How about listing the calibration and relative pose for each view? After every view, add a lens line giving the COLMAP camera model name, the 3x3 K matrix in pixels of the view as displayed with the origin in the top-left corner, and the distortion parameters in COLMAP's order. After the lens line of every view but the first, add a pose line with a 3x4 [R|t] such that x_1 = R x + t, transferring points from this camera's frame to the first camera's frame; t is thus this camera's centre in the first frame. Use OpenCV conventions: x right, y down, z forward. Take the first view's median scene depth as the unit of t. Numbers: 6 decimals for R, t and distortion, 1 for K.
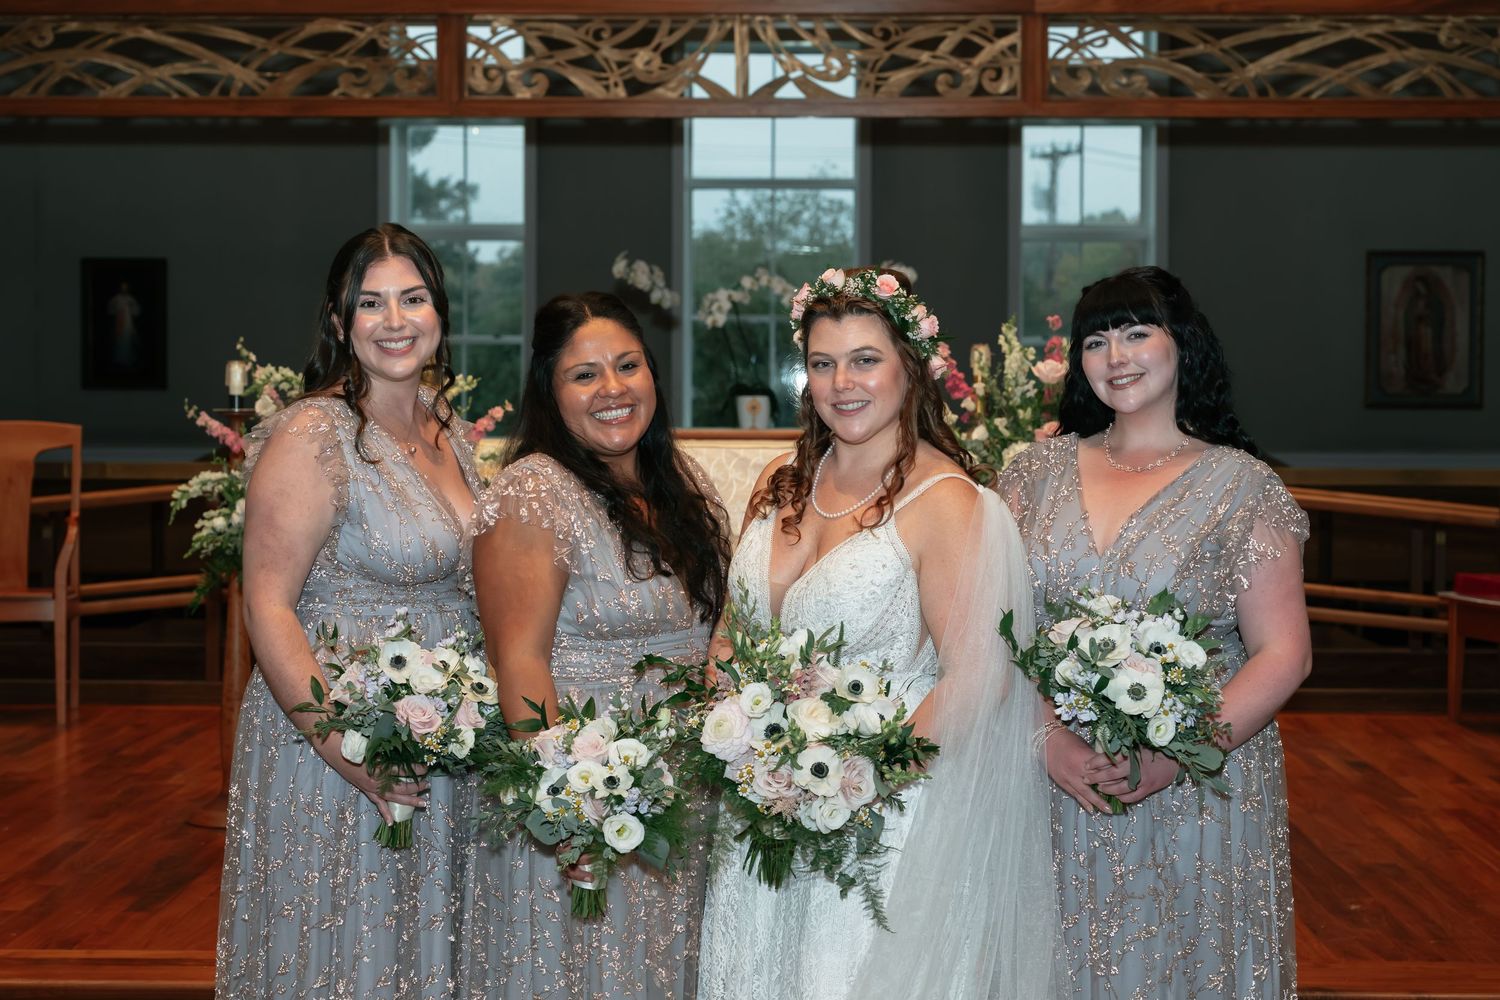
lens RADIAL K [[2457.0, 0, 746.0], [0, 2457.0, 428.8], [0, 0, 1]] dist [-0.007391, 0.053776]
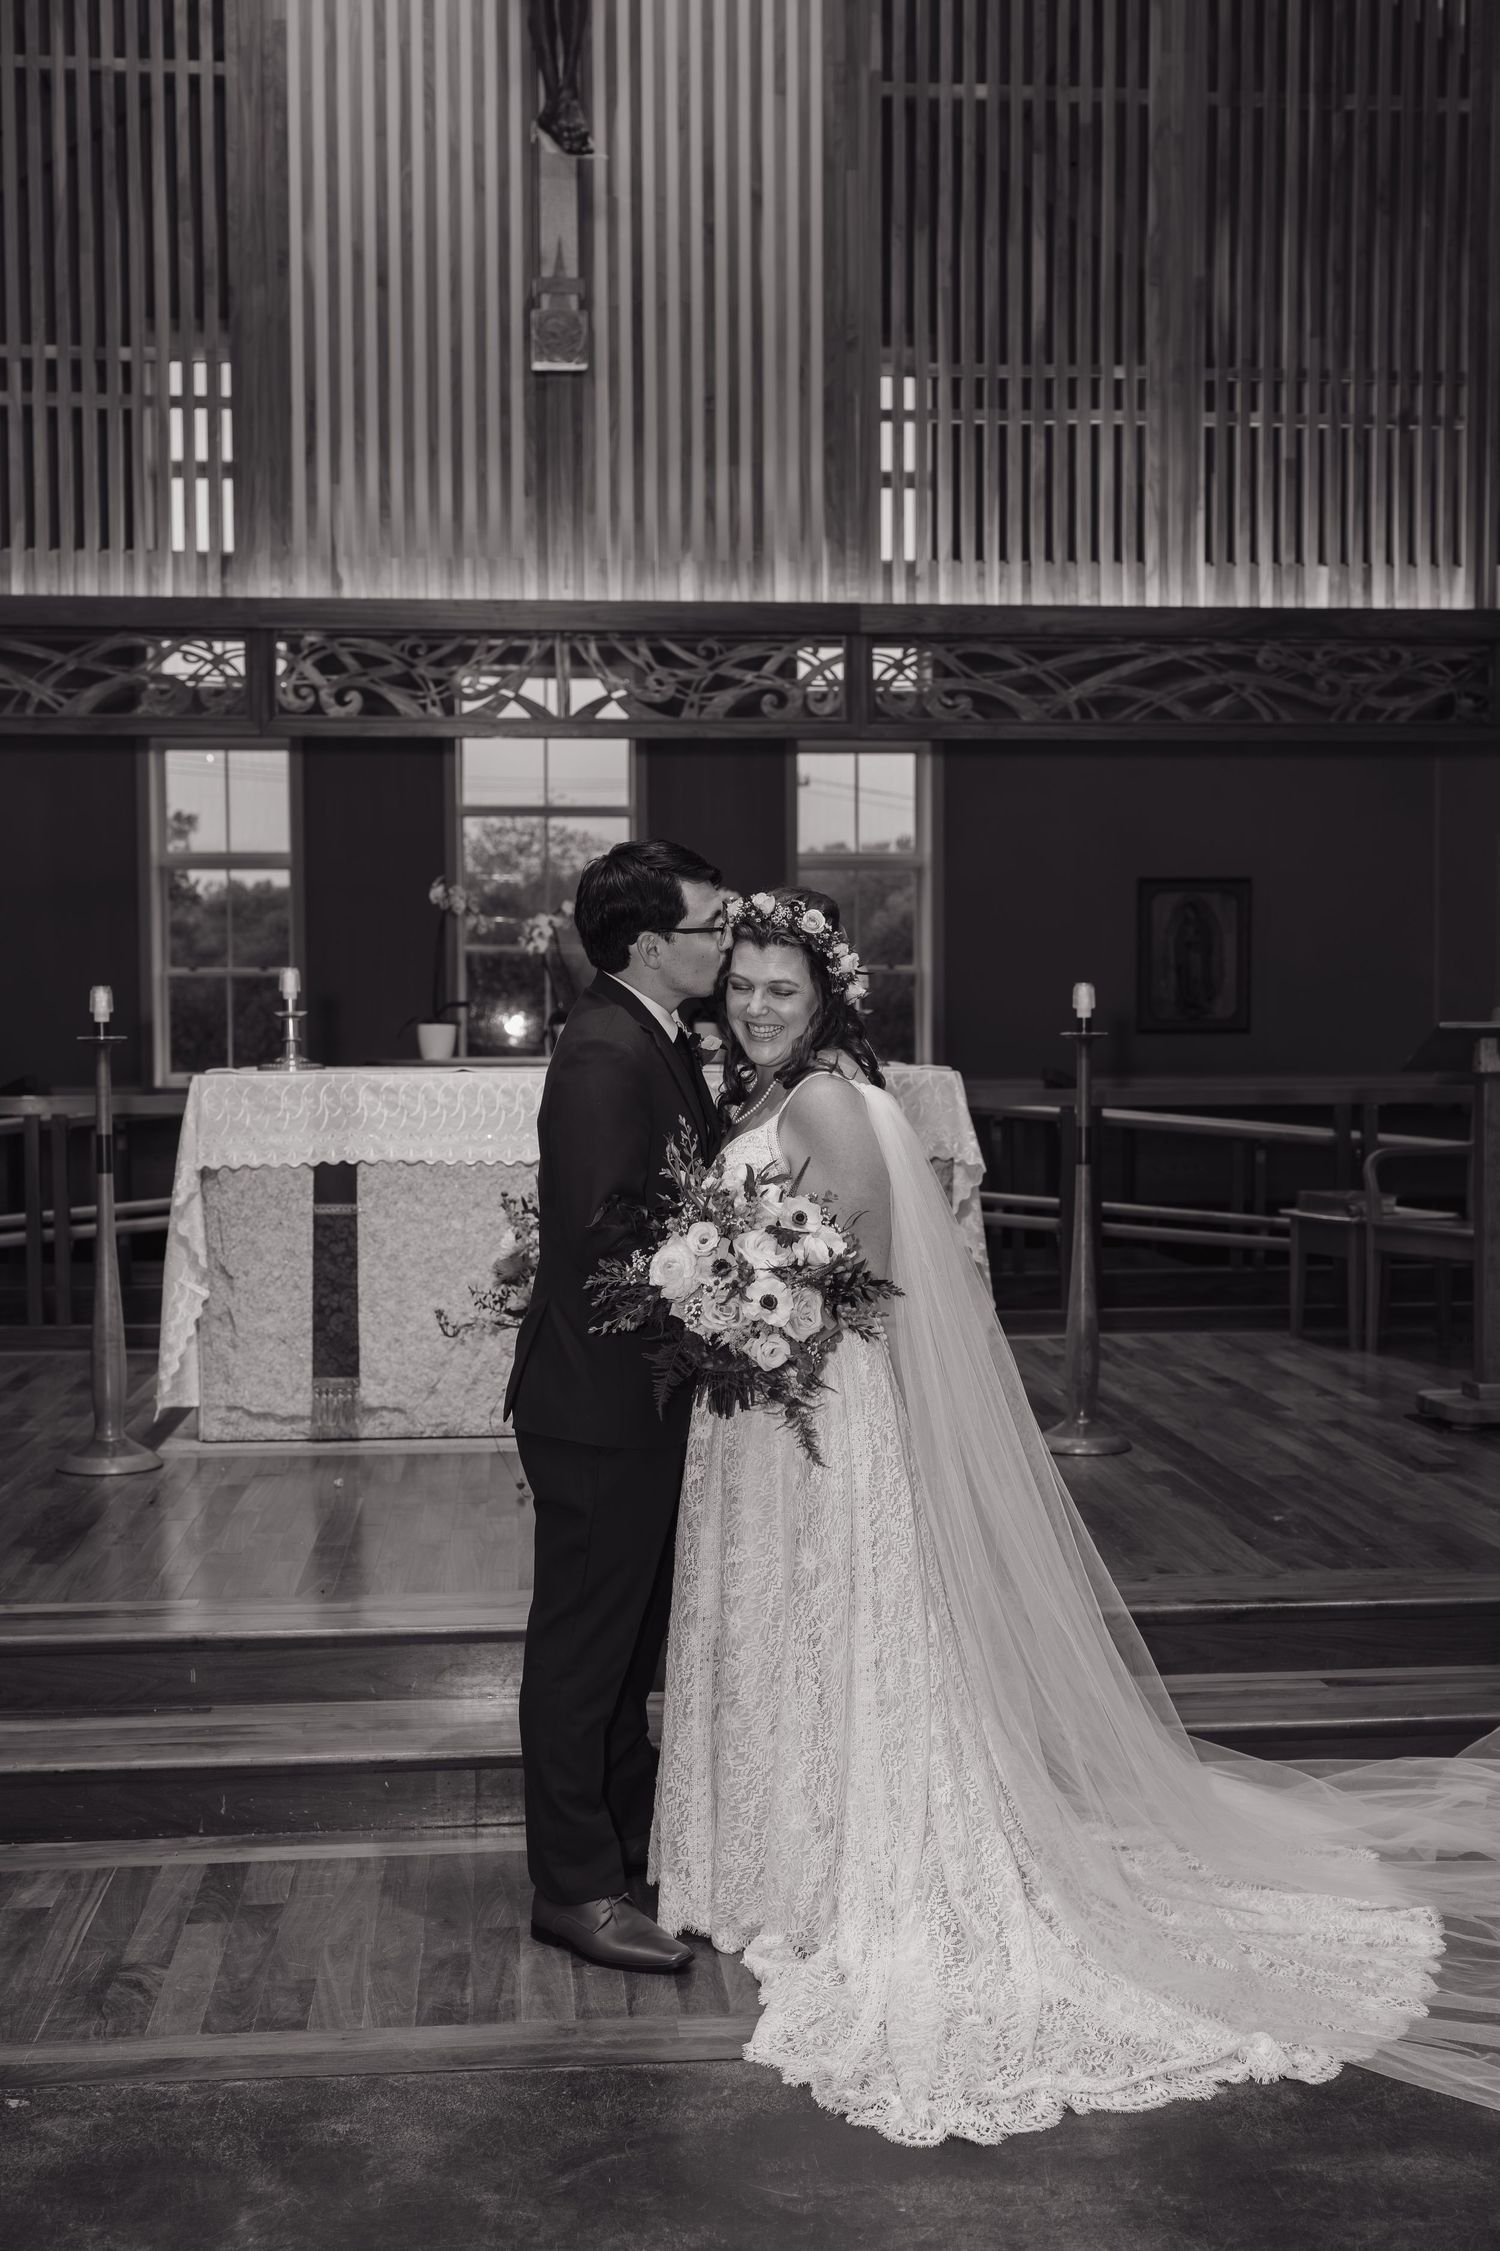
lens RADIAL K [[2468.8, 0, 753.0], [0, 2468.8, 1142.9], [0, 0, 1]] dist [0.004356, -0.026794]
pose [[0.993584, -0.014791, 0.112128, -0.039386], [0.011138, 0.999389, 0.033142, 0.002429], [-0.112549, -0.031680, 0.993141, 0.011681]]
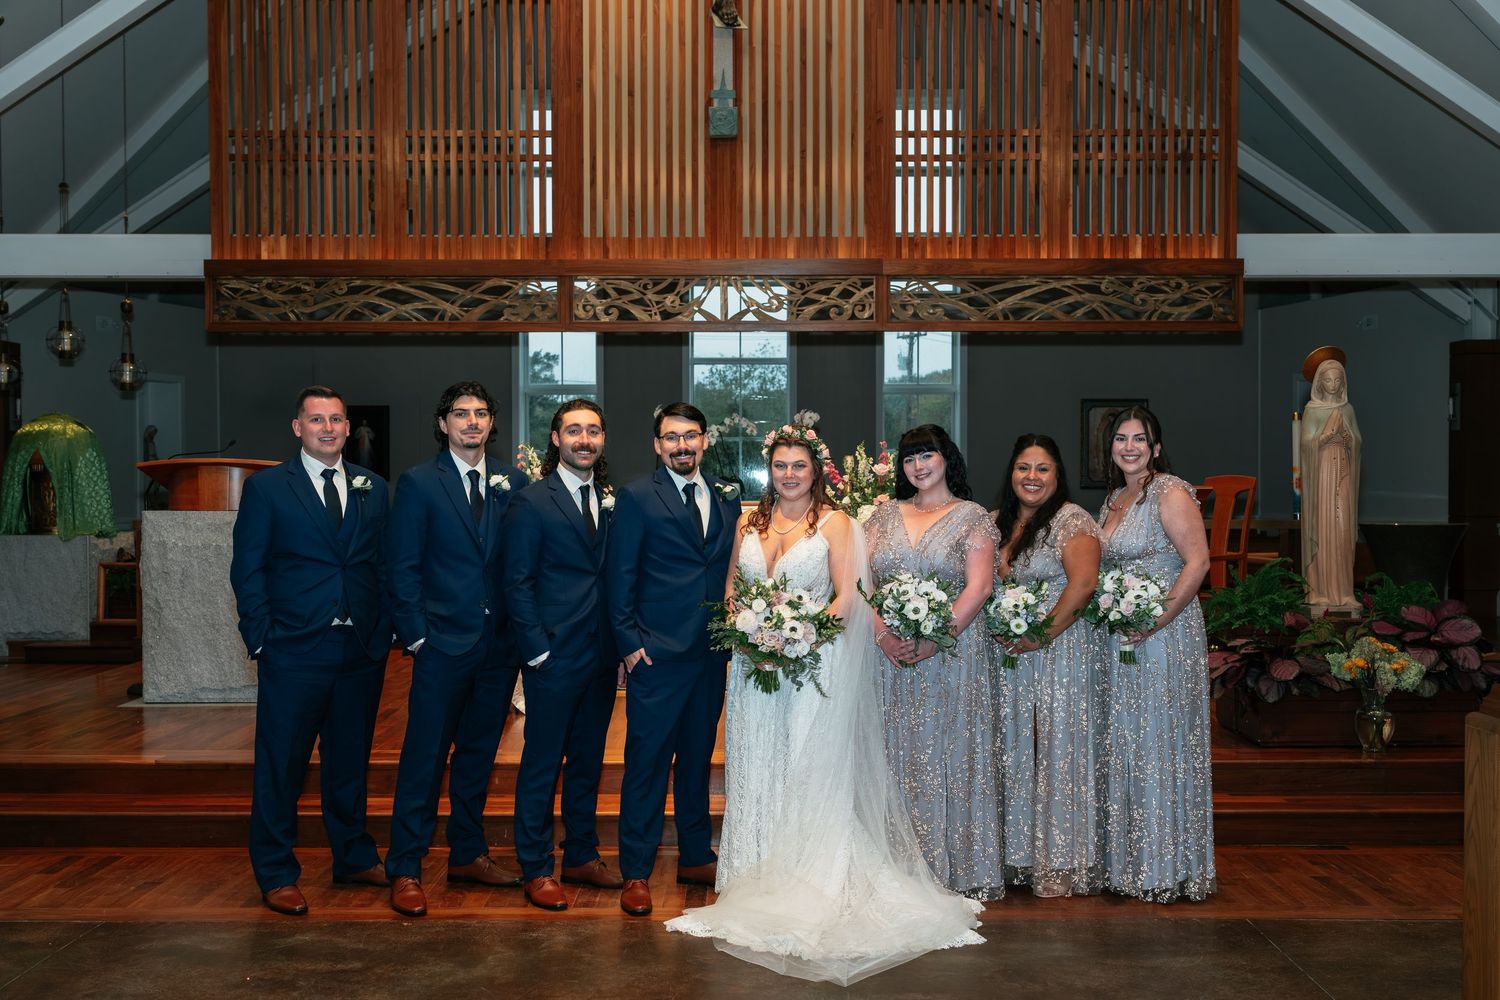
lens RADIAL K [[1511.0, 0, 755.5], [0, 1511.0, 517.2], [0, 0, 1]] dist [-0.003519, -0.002311]
pose [[0.999760, -0.004877, 0.021362, -0.003002], [0.004656, 0.999935, 0.010417, 0.000433], [-0.021411, -0.010315, 0.999718, -0.131853]]
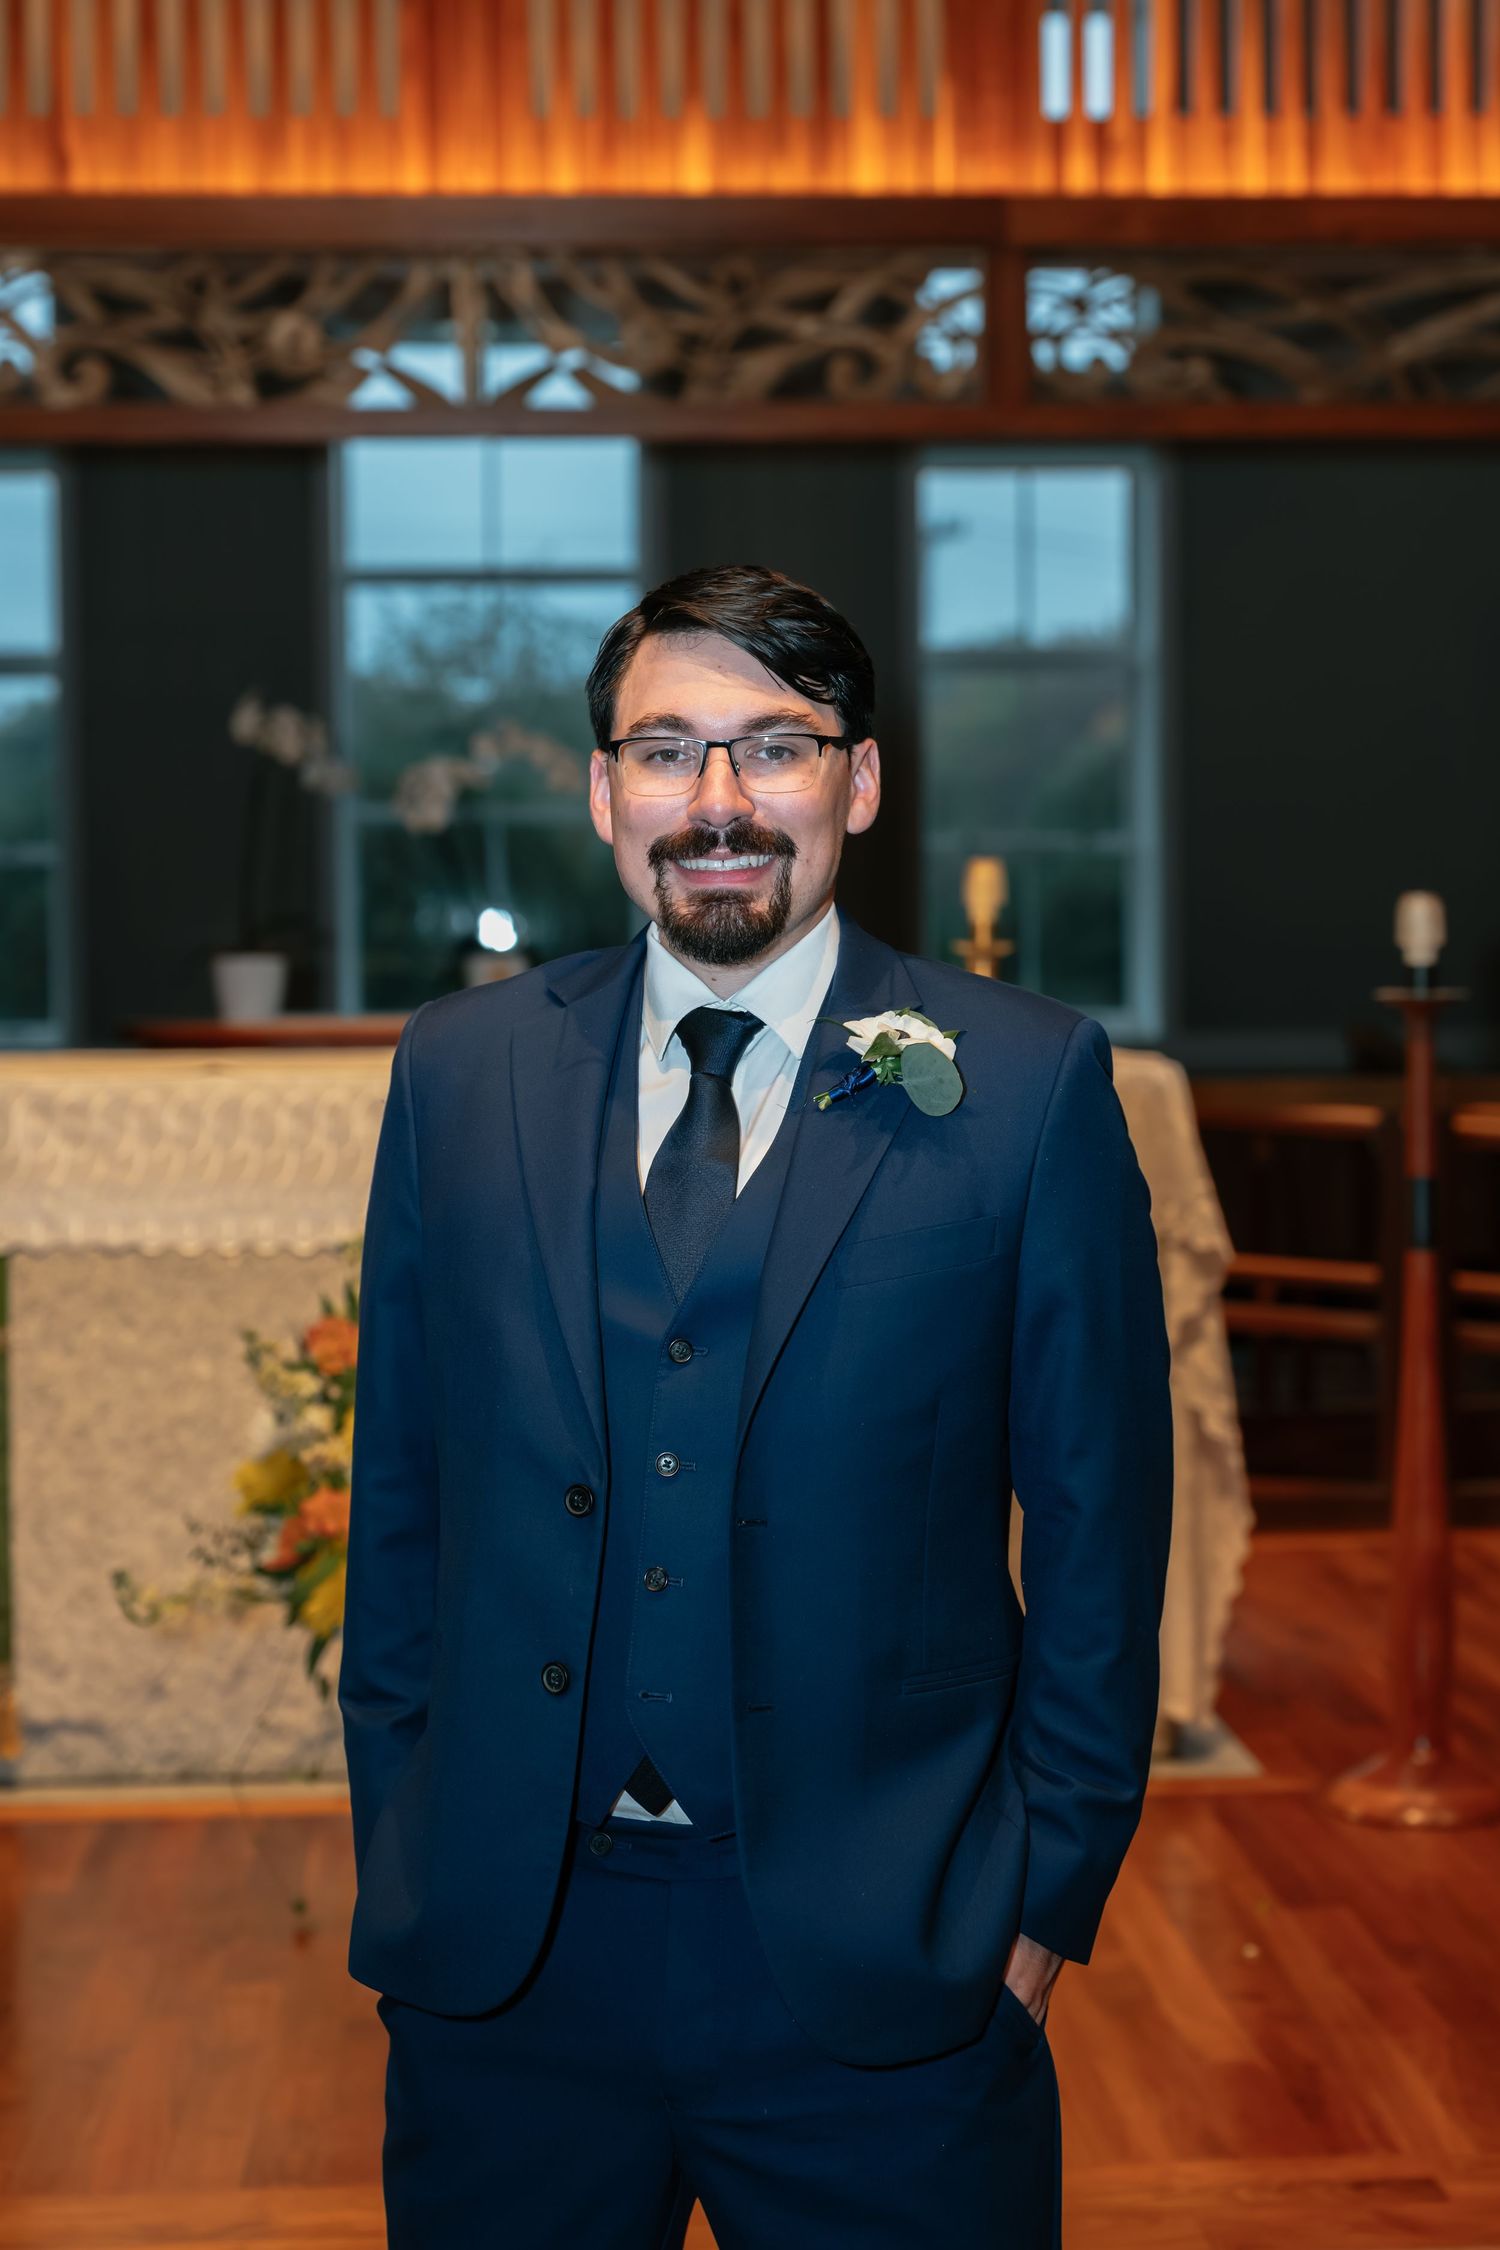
lens RADIAL K [[4089.1, 0, 754.1], [0, 4089.1, 1051.4], [0, 0, 1]] dist [-0.000914, -0.046353]
pose [[0.996324, -0.017140, 0.083928, -0.017536], [0.015962, 0.999765, 0.014691, -0.004785], [-0.084160, -0.013297, 0.996364, 0.098522]]
